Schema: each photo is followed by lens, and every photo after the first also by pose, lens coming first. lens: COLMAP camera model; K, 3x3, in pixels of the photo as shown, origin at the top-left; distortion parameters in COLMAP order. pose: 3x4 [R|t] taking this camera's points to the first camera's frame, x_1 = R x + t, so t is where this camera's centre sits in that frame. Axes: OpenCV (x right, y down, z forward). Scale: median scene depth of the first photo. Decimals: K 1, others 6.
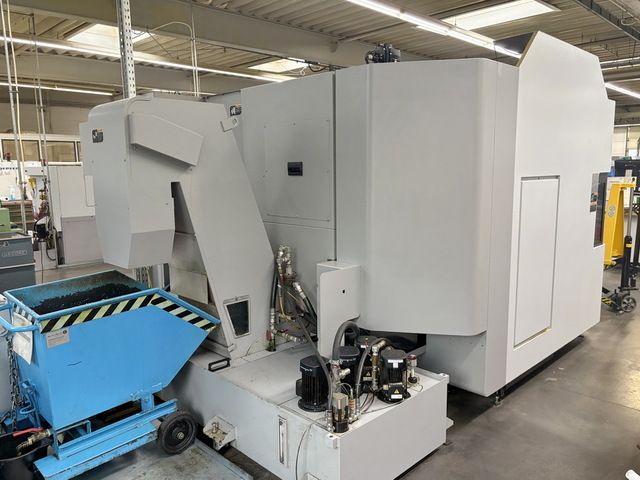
lens RADIAL K [[504.2, 0, 317.7], [0, 504.2, 240.6], [0, 0, 1]] dist [0.058617, -0.071396]
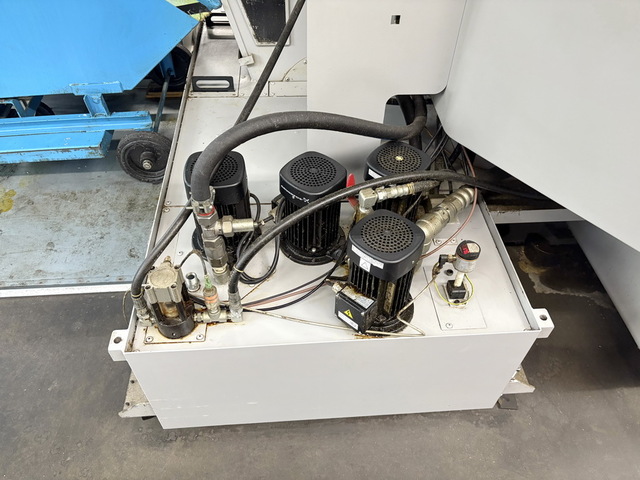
lens RADIAL K [[504.2, 0, 346.2], [0, 504.2, 239.7], [0, 0, 1]] dist [0.058617, -0.071396]
pose [[0.759766, 0.493458, -0.423385, 0.271154], [-0.123980, 0.749167, 0.650675, -0.021430], [0.638266, -0.441869, 0.630371, 0.677707]]
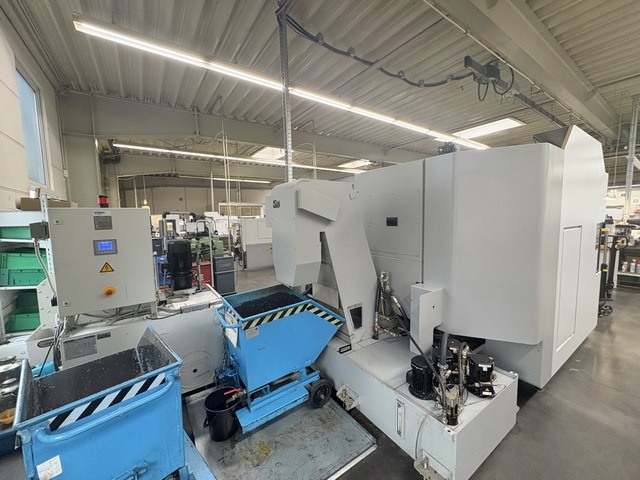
lens RADIAL K [[251.9, 0, 313.5], [0, 251.9, 237.4], [0, 0, 1]] dist [-0.003885, 0.001845]
pose [[0.982019, 0.006719, -0.188662, -0.152327], [-0.017977, 0.998153, -0.058024, -0.049387], [0.187924, 0.060372, 0.980326, 0.217612]]
